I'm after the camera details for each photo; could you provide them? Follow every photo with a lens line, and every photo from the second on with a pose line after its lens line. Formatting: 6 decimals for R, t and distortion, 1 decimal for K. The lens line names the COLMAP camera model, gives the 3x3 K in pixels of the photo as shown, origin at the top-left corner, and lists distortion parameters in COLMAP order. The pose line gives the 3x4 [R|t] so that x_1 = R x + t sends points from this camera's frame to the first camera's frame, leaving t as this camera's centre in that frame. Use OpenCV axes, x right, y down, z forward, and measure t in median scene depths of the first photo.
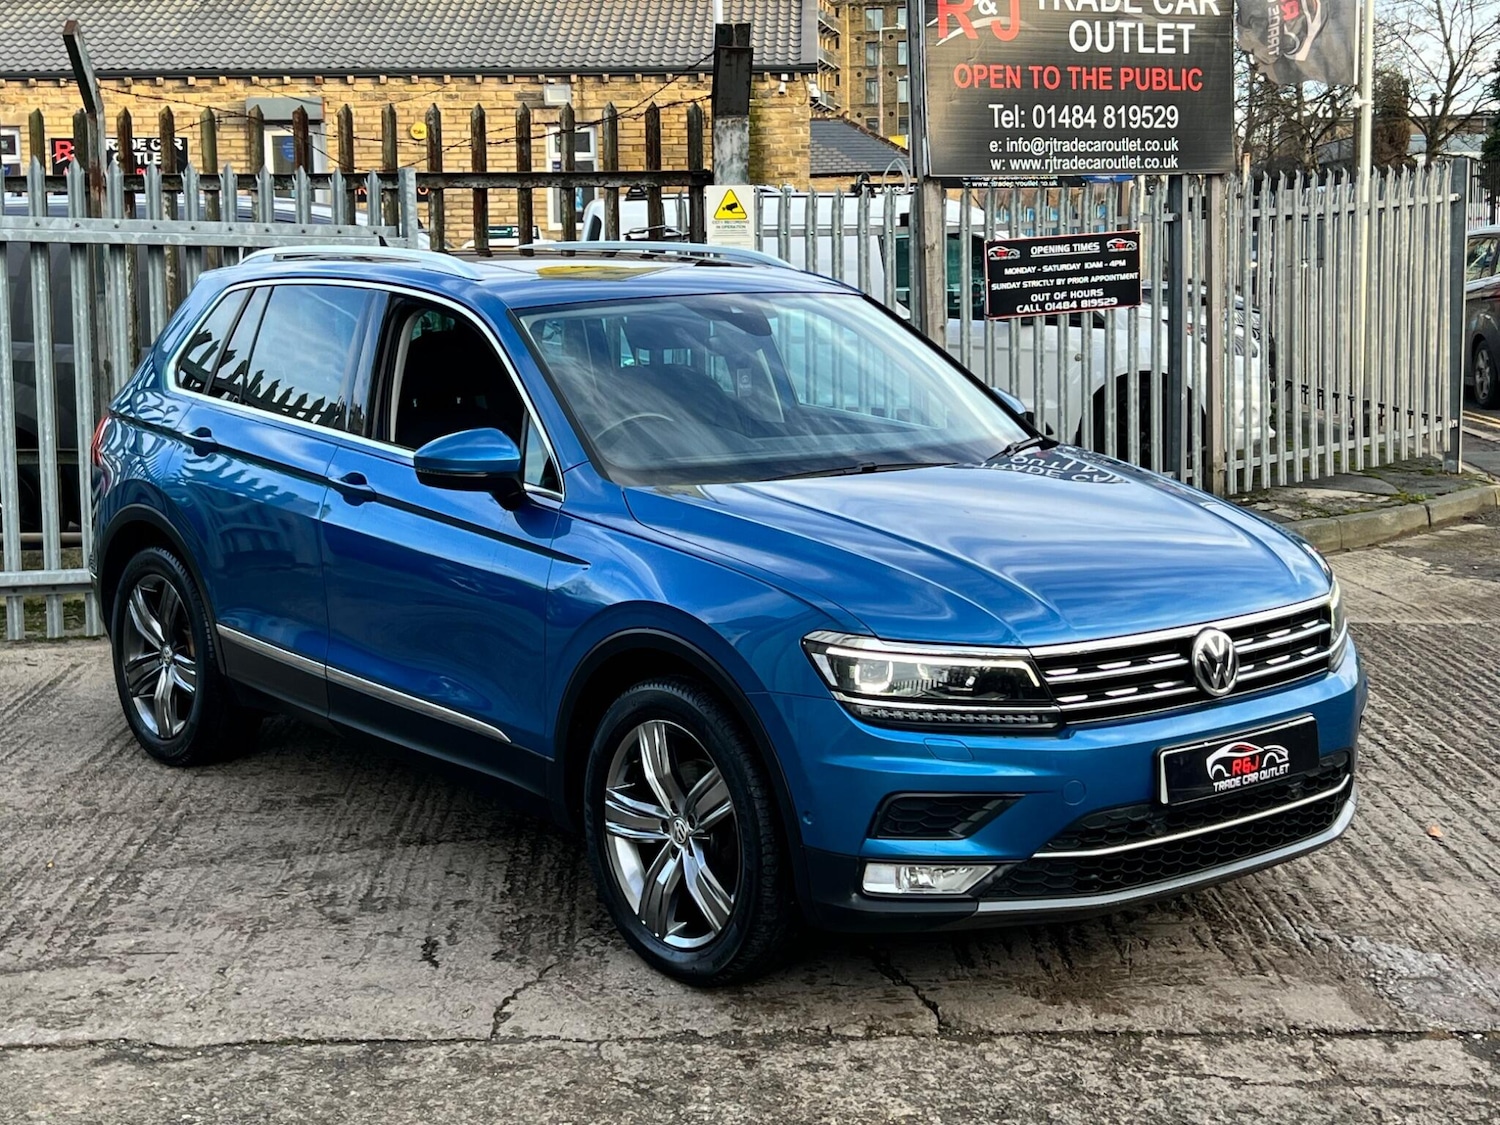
lens RADIAL K [[2258.9, 0, 751.5], [0, 2258.9, 543.3], [0, 0, 1]] dist [0.209141, -0.732981]
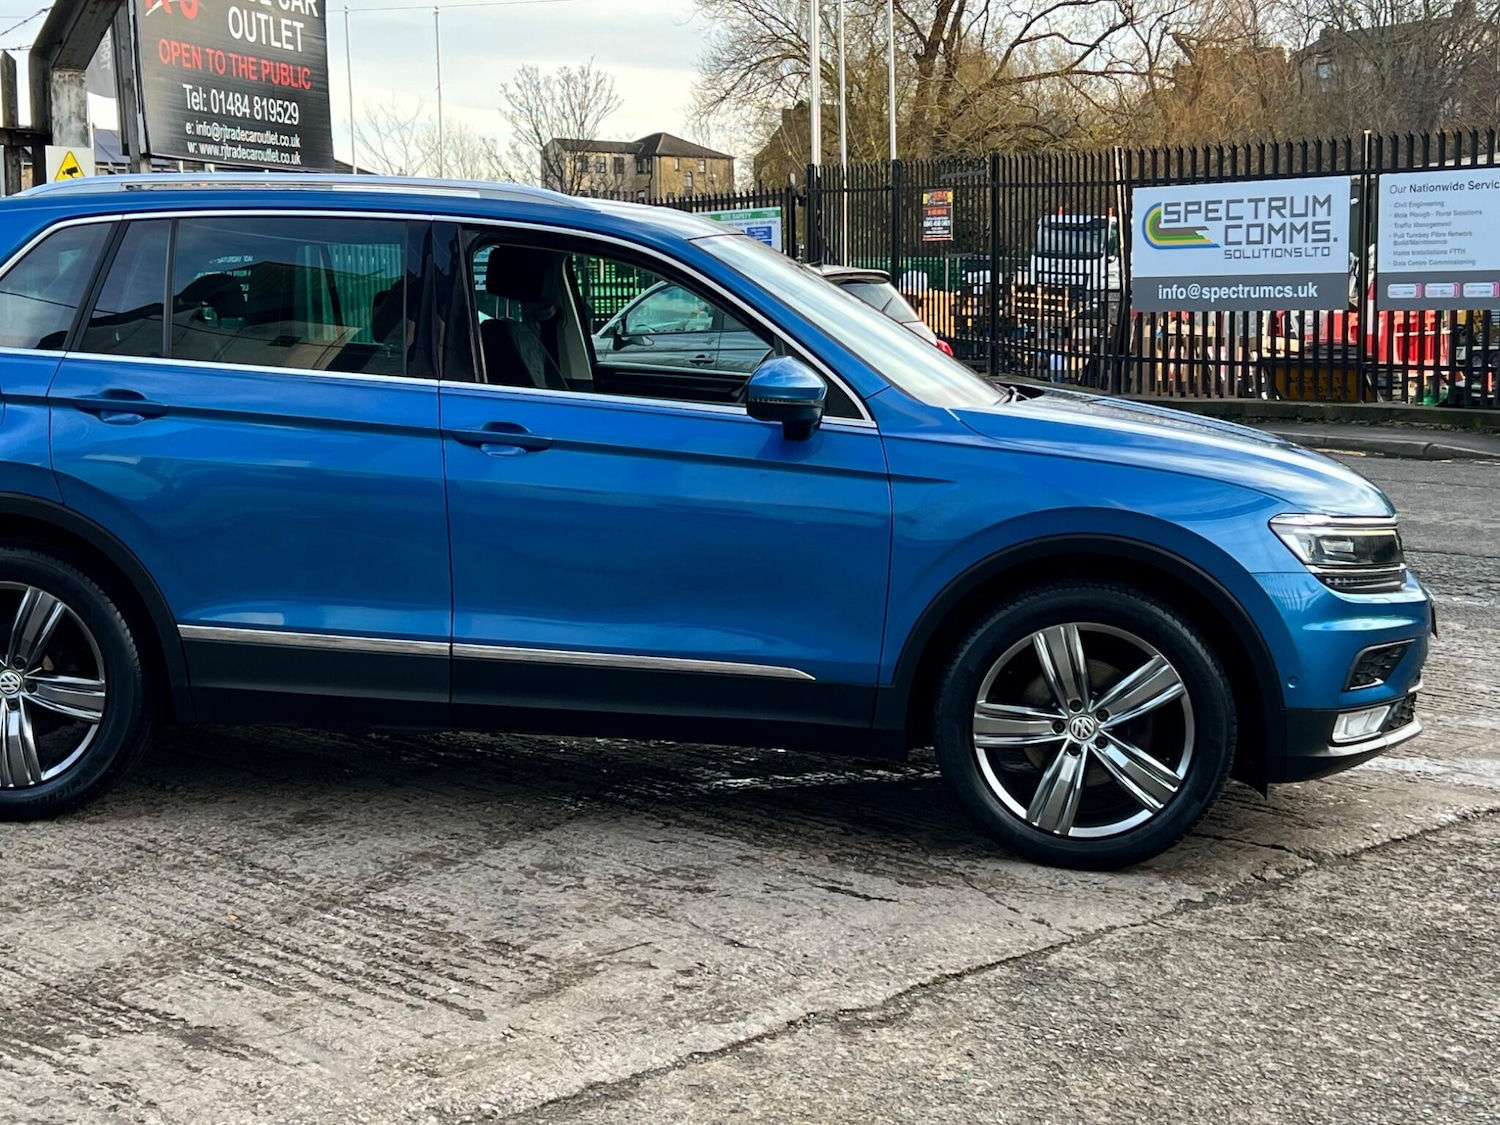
lens RADIAL K [[2251.6, 0, 741.3], [0, 2251.6, 555.6], [0, 0, 1]] dist [0.203028, -0.694351]
pose [[0.717928, -0.066357, 0.692947, -0.742557], [0.079431, 0.996754, 0.013155, 0.017752], [-0.691570, 0.045597, 0.720868, 0.298493]]
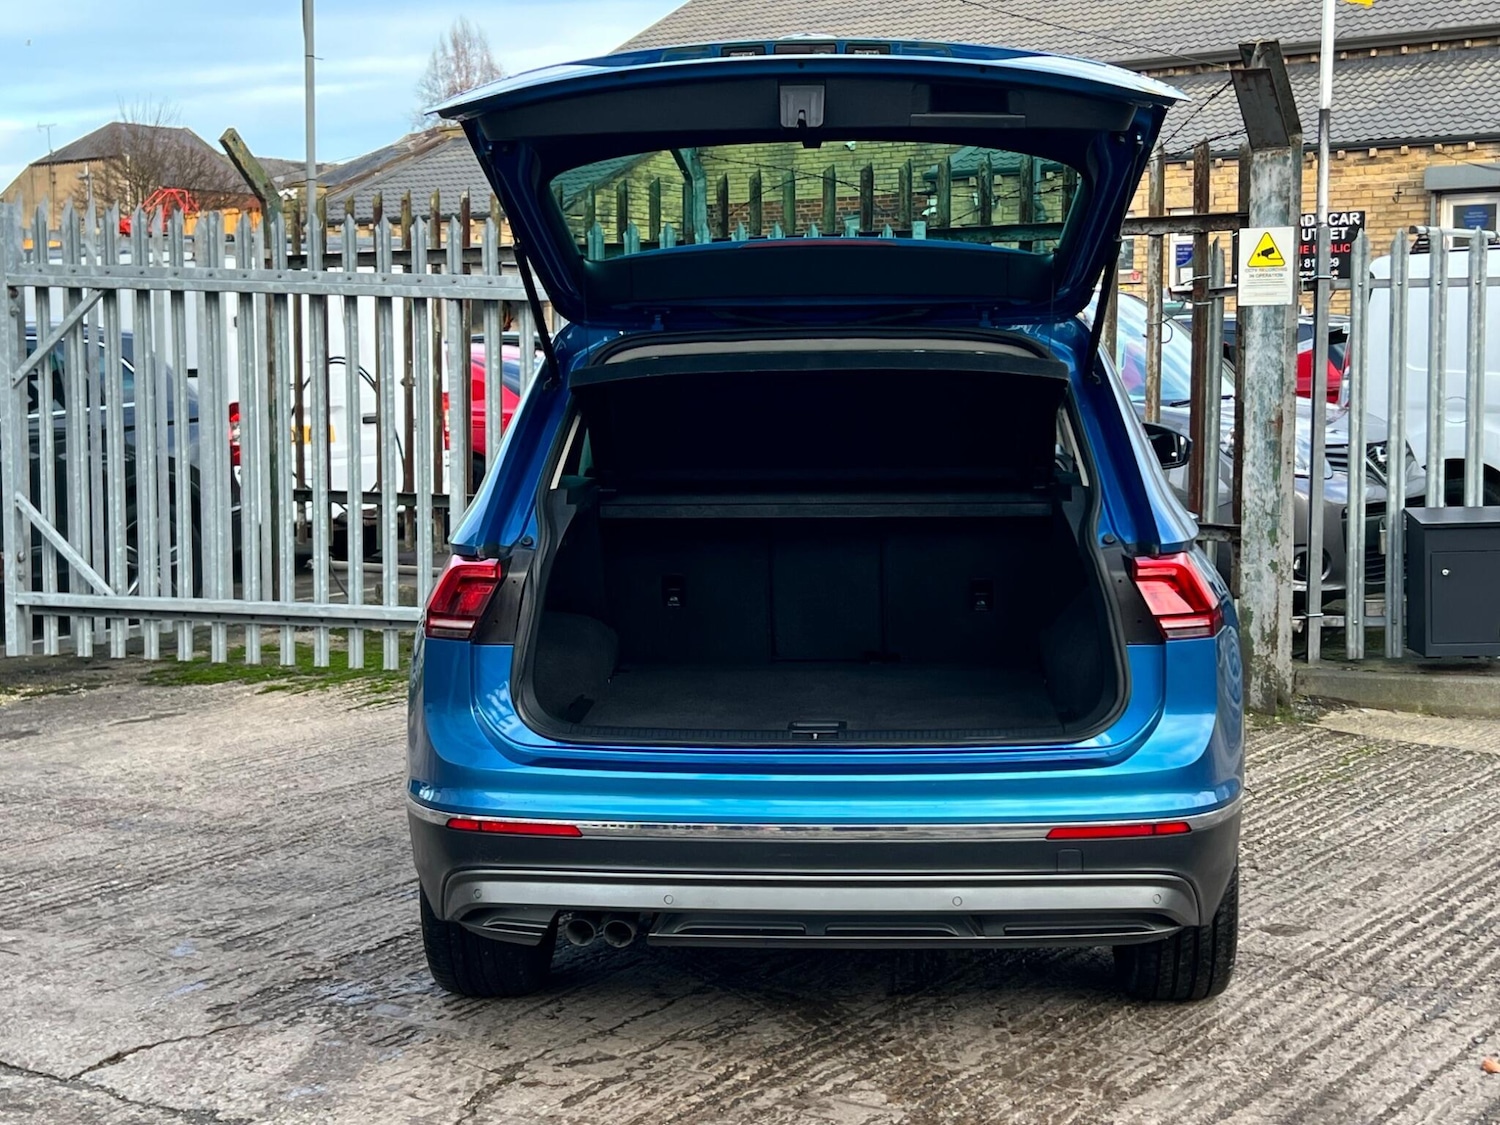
lens RADIAL K [[2307.3, 0, 750.0], [0, 2307.3, 562.5], [0, 0, 1]] dist [0.192773, -0.631557]
pose [[0.824032, 0.055981, -0.563770, 0.554811], [-0.073419, 0.997267, -0.008287, -0.014004], [0.561765, 0.048220, 0.825890, 0.264947]]
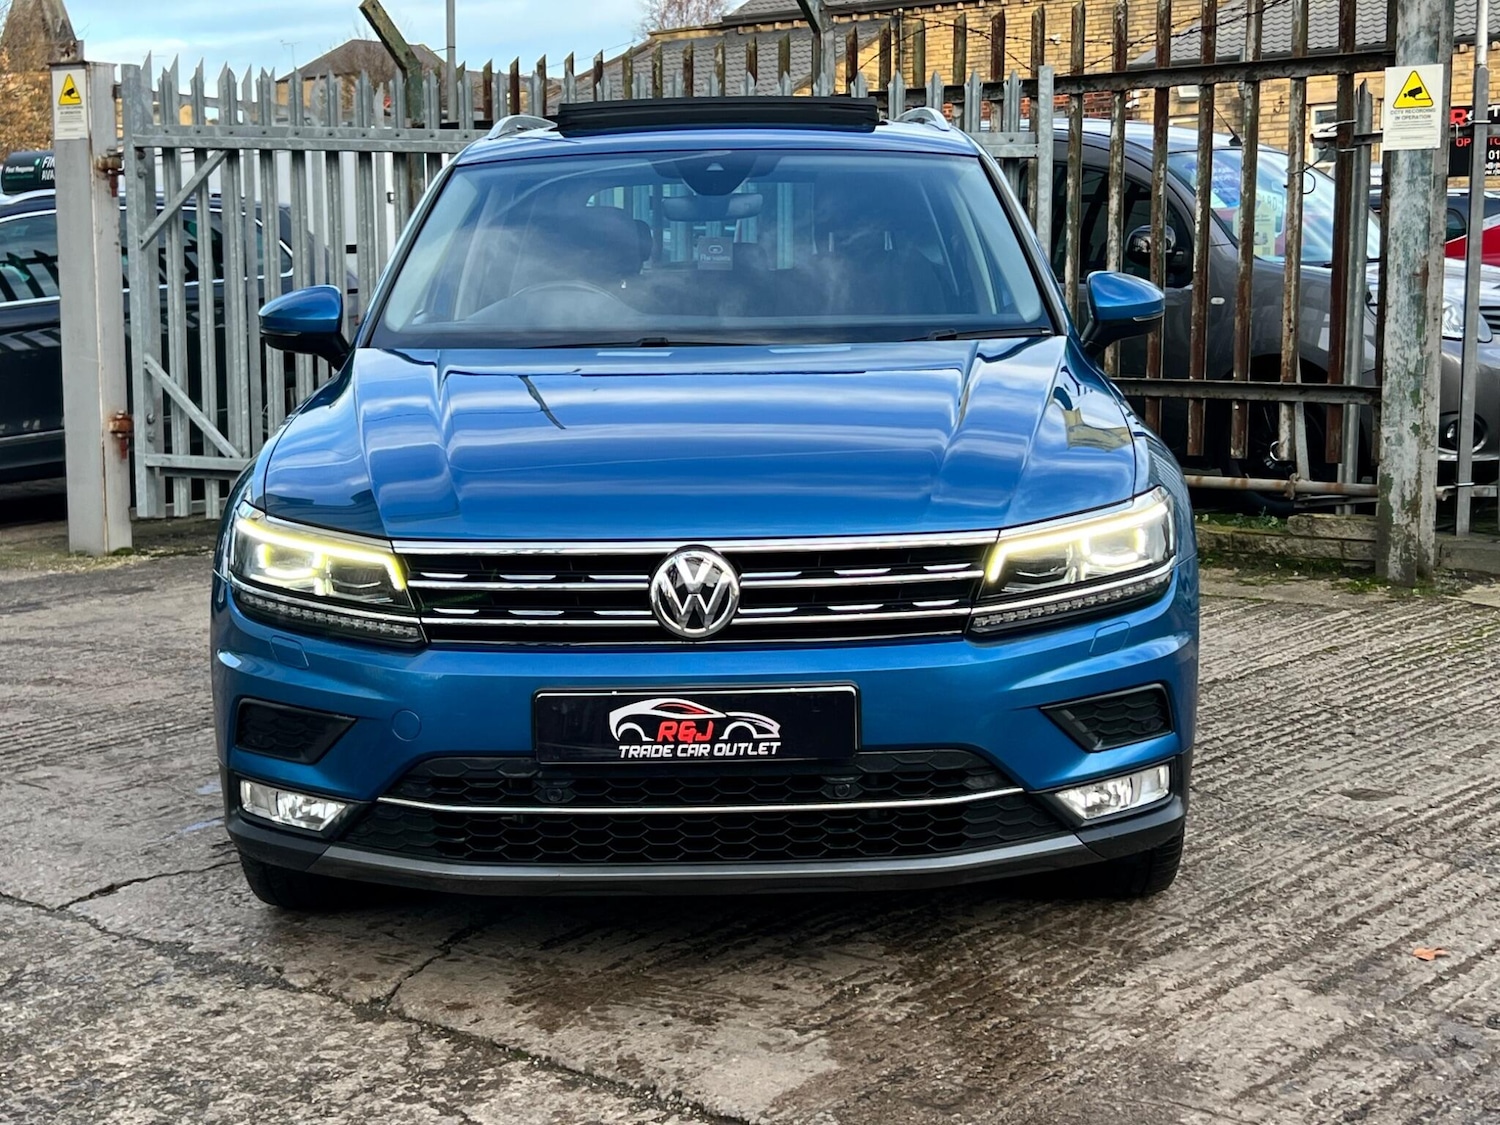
lens RADIAL K [[2256.6, 0, 738.7], [0, 2256.6, 566.7], [0, 0, 1]] dist [0.203926, -0.712360]
pose [[0.762514, 0.089458, -0.640756, 0.570302], [-0.081901, 0.995774, 0.041559, 0.009939], [0.641766, 0.020789, 0.766619, 0.367202]]
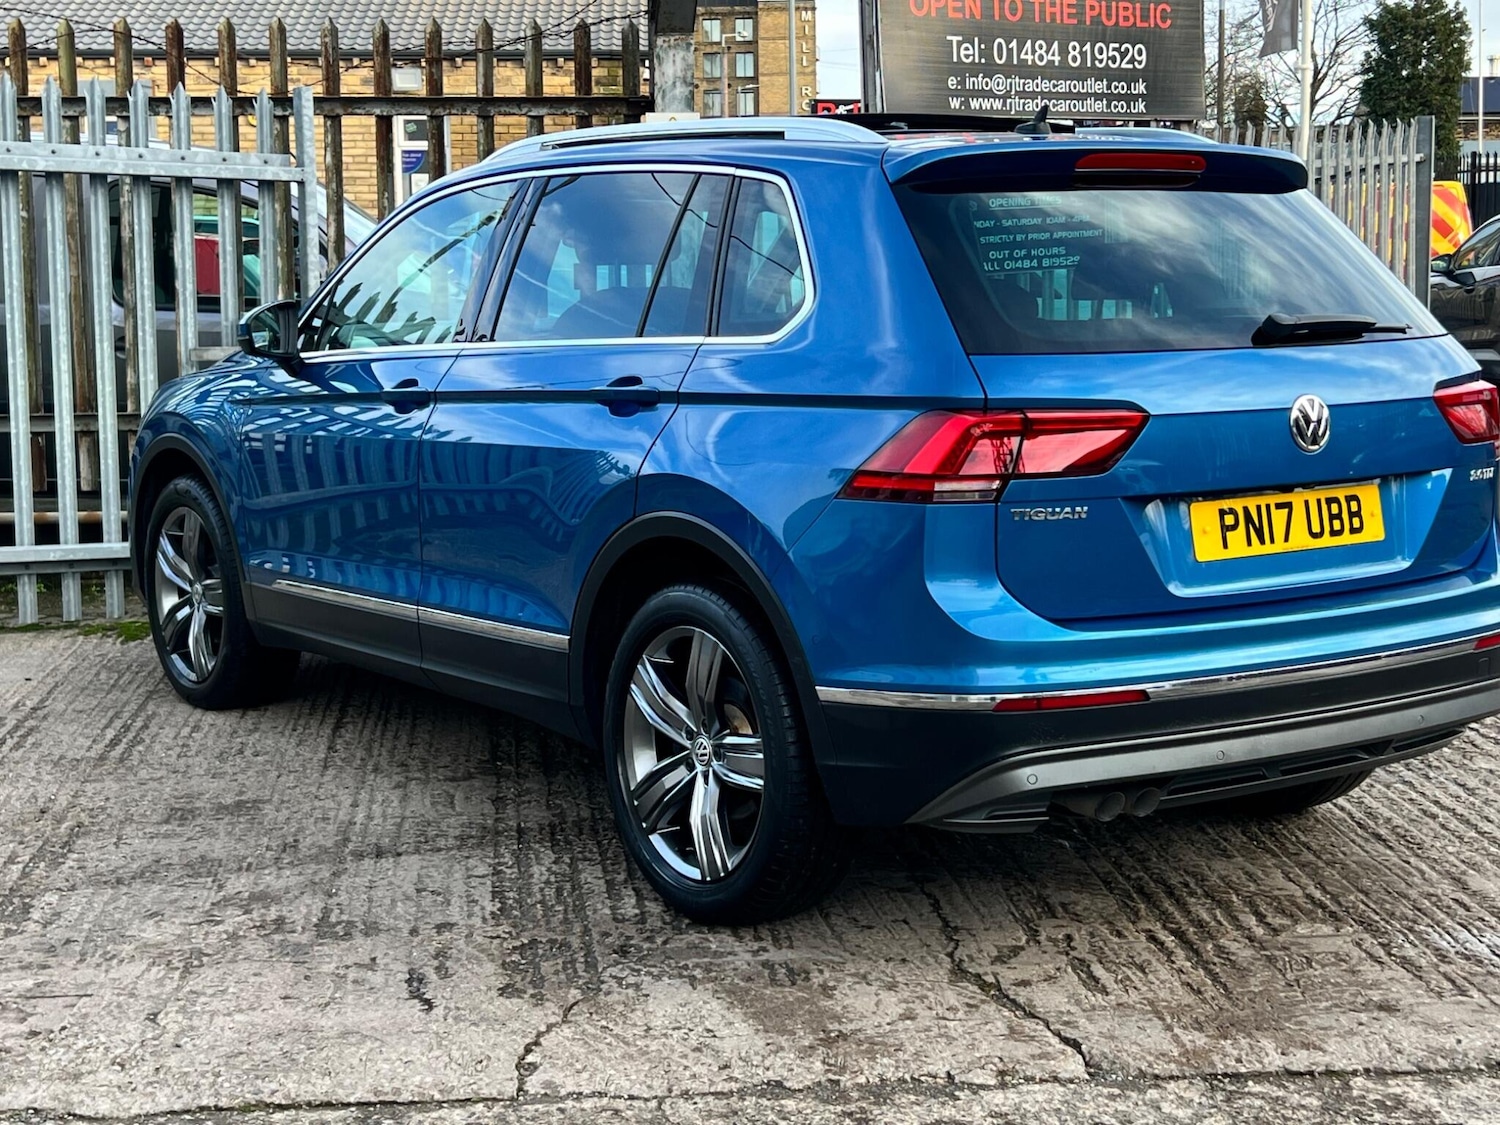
lens RADIAL K [[2307.3, 0, 750.0], [0, 2307.3, 562.5], [0, 0, 1]] dist [0.192773, -0.631557]
pose [[0.997438, -0.006717, 0.071216, -0.073949], [0.006924, 0.999973, -0.002649, 0.031263], [-0.071196, 0.003136, 0.997457, 0.167785]]
